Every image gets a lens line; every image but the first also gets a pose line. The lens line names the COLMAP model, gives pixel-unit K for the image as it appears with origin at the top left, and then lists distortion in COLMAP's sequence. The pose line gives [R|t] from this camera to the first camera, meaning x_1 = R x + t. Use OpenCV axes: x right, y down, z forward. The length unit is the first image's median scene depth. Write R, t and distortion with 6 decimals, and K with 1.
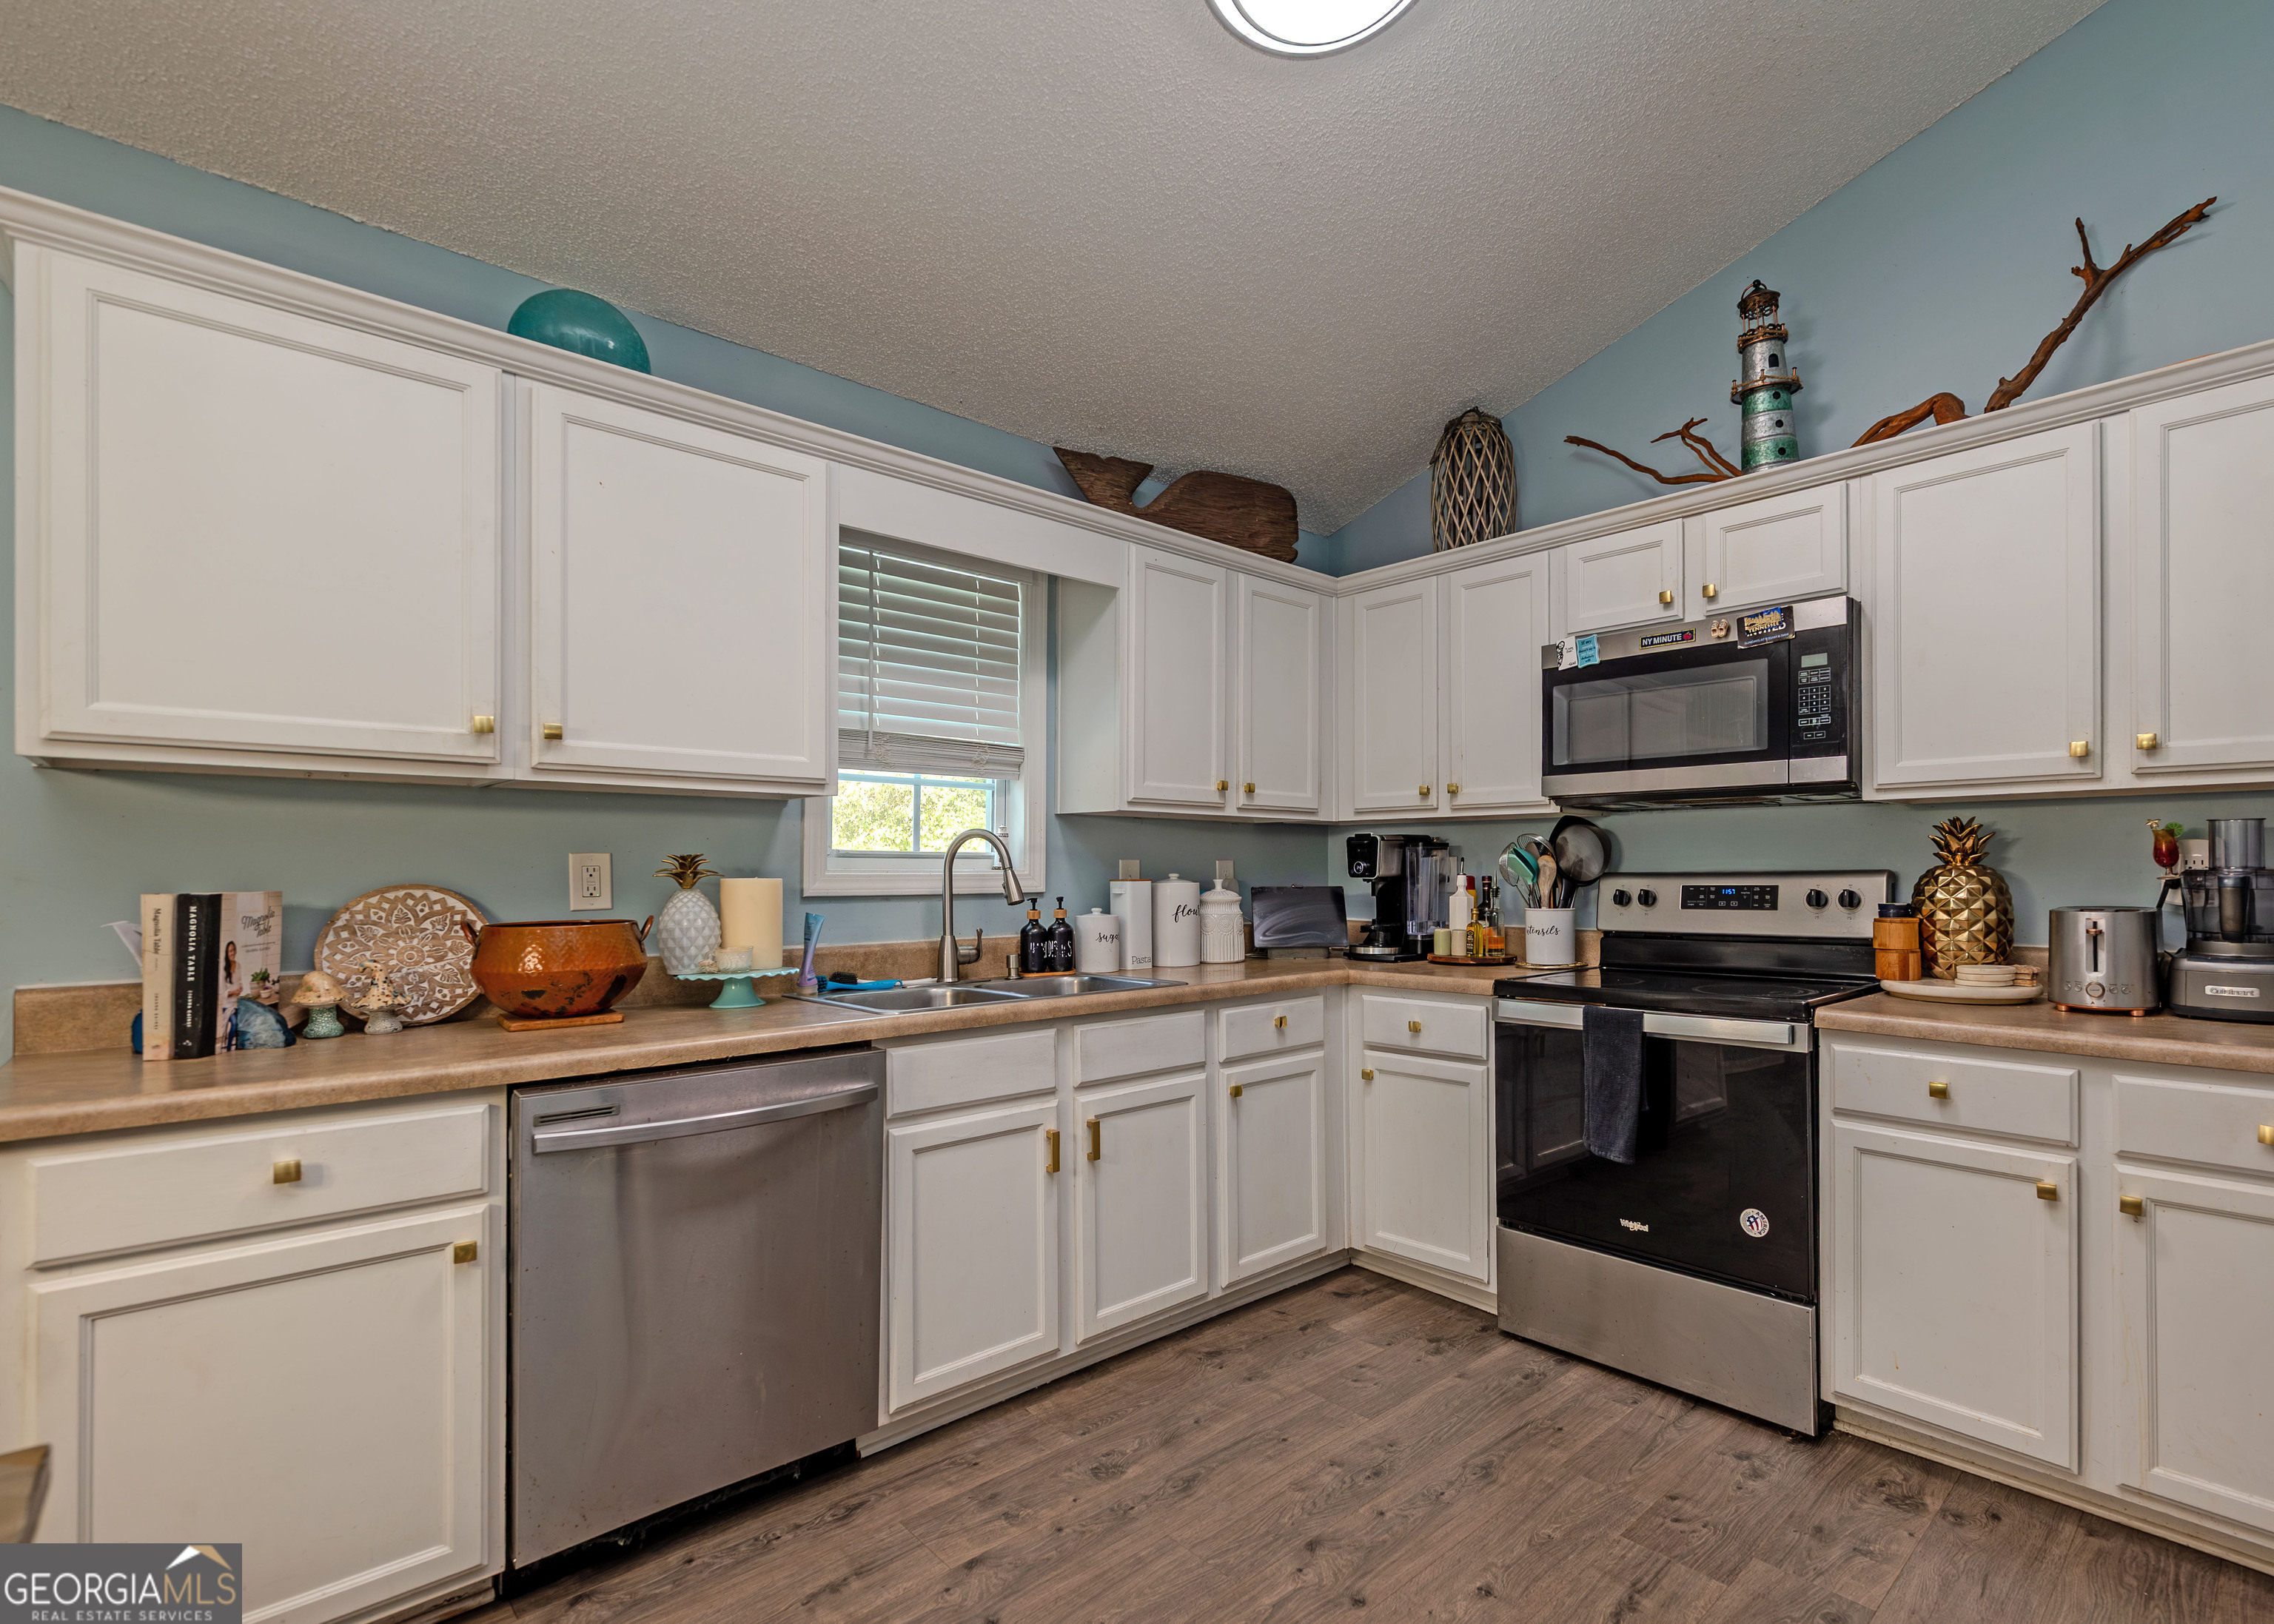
lens RADIAL K [[1190.3, 0, 1137.6], [0, 1190.3, 846.3], [0, 0, 1]] dist [-0.002702, -0.000749]
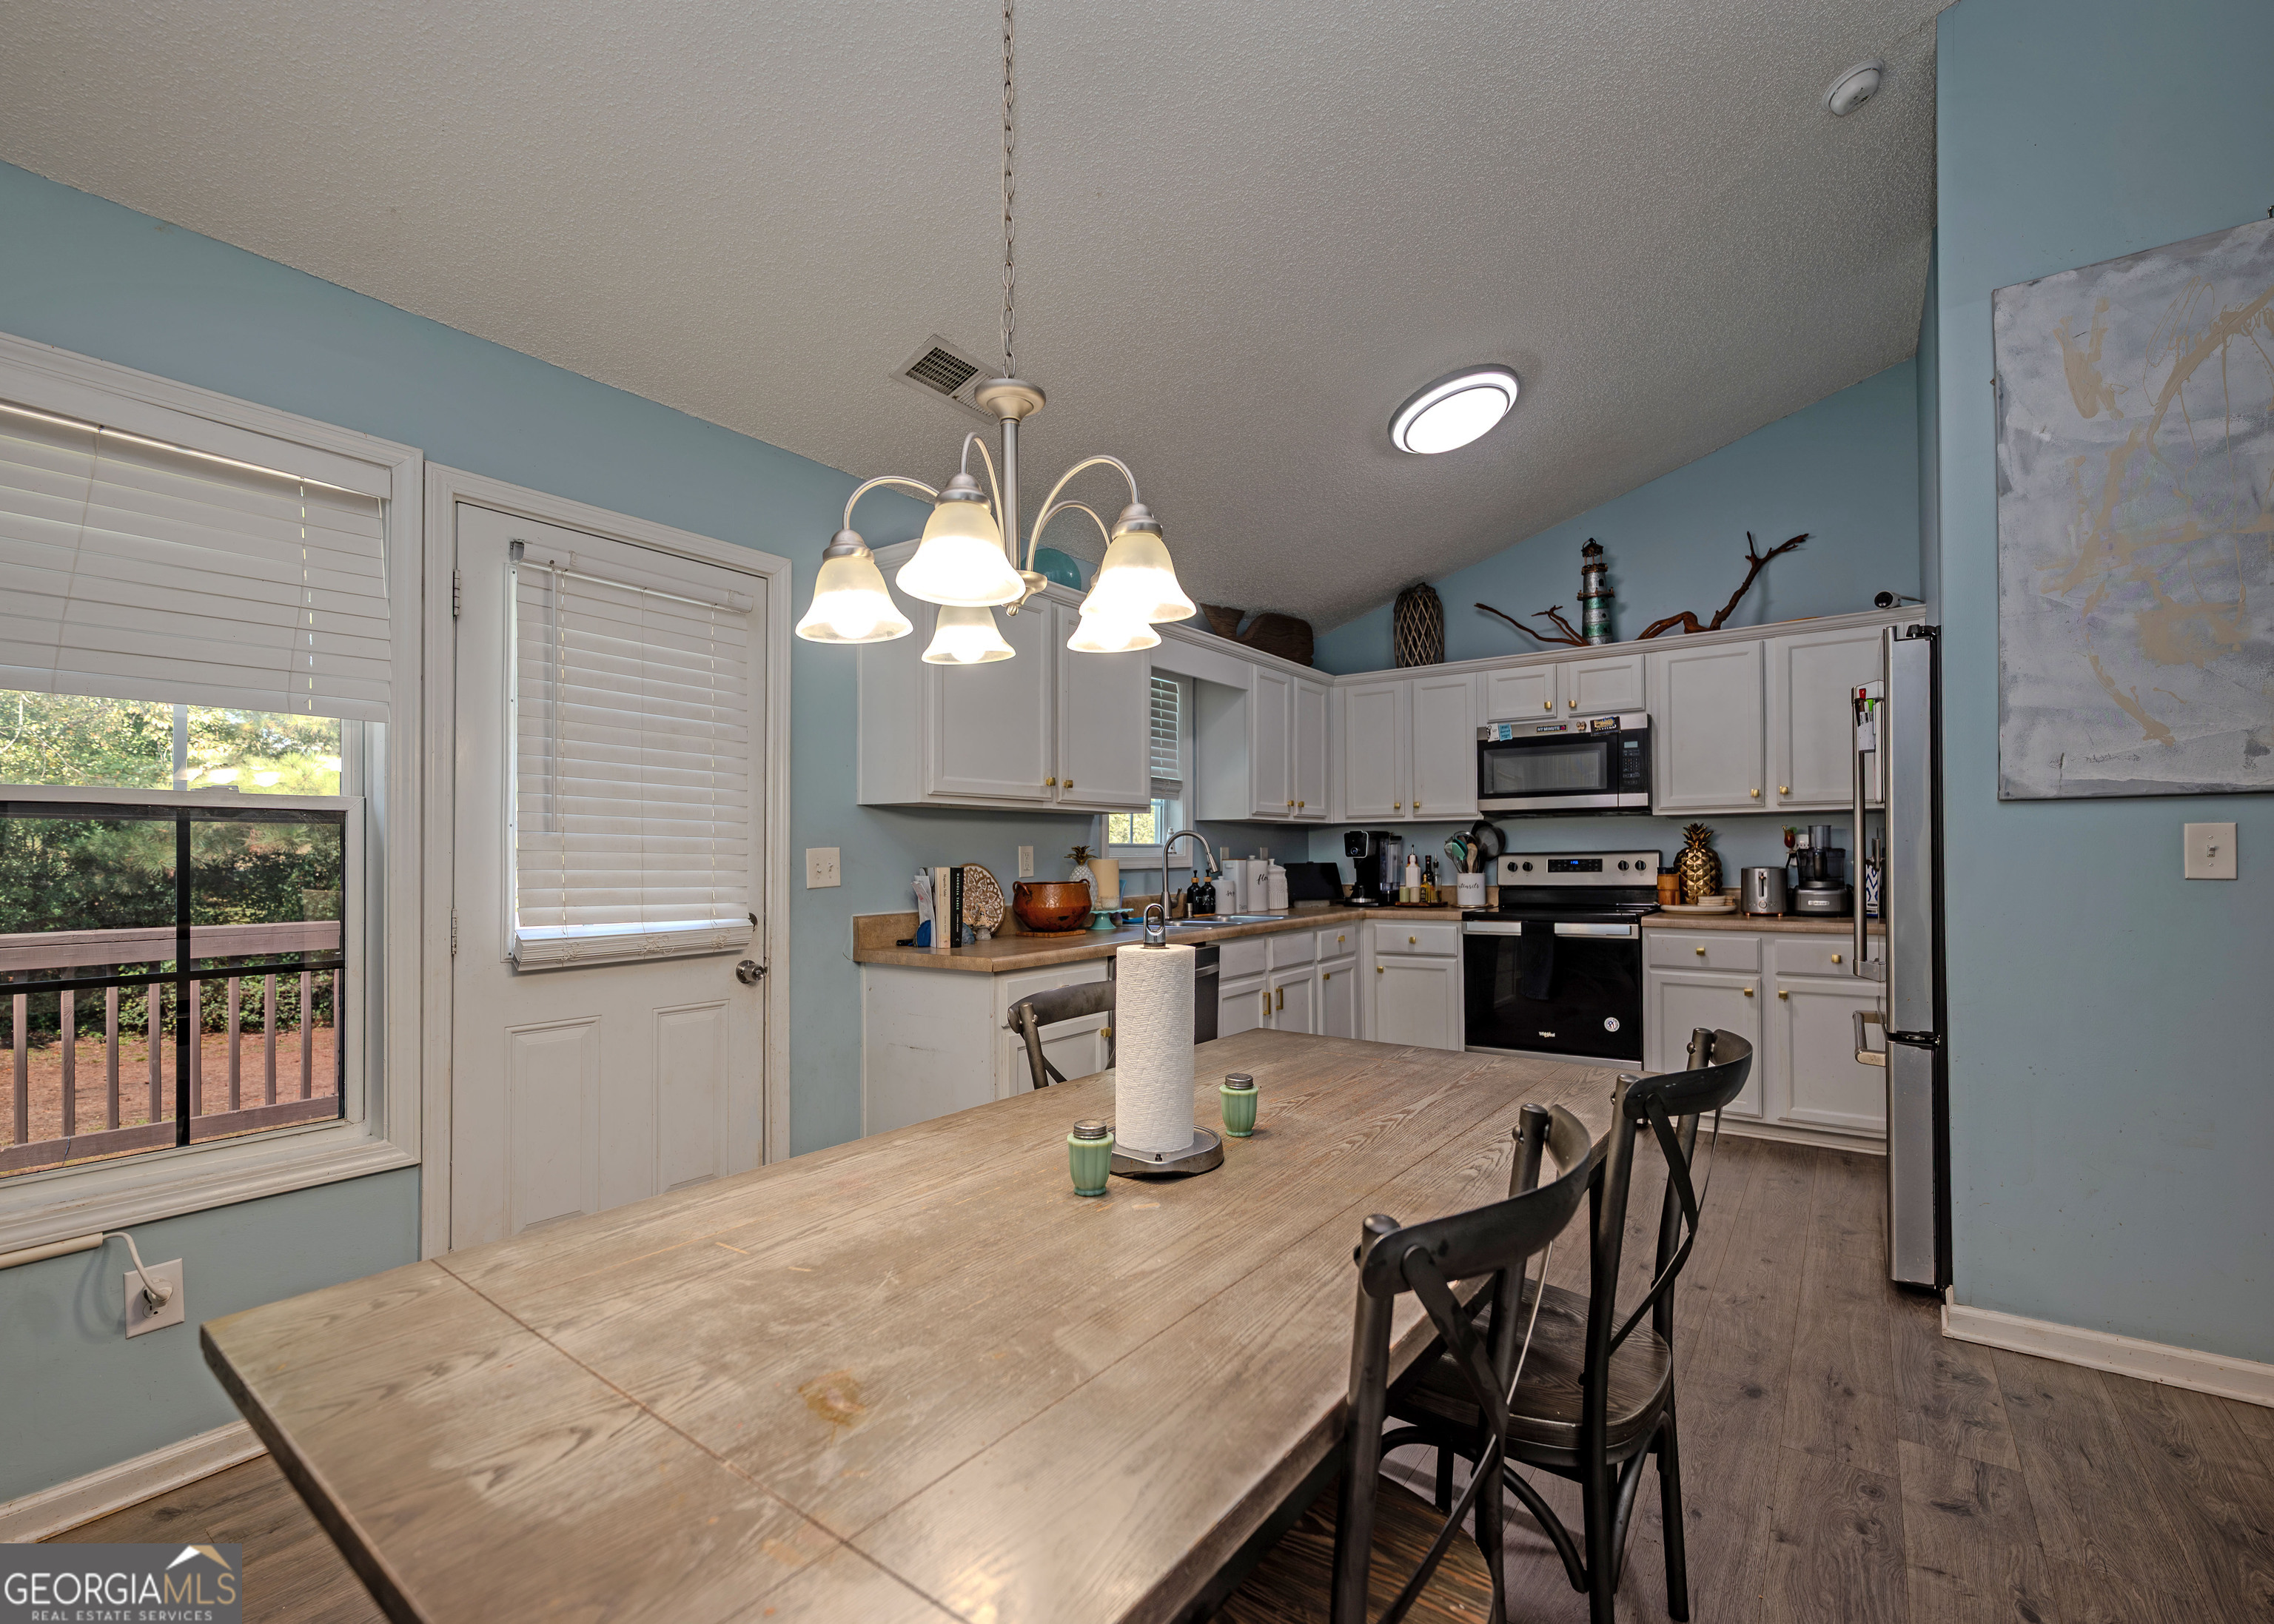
lens RADIAL K [[1013.8, 0, 1137.2], [0, 1013.8, 831.6], [0, 0, 1]] dist [-0.000836, -0.000317]
pose [[0.985112, -0.004069, 0.171868, -0.469659], [0.004580, 0.999986, -0.002578, -0.009263], [-0.171855, 0.003327, 0.985117, -0.462004]]
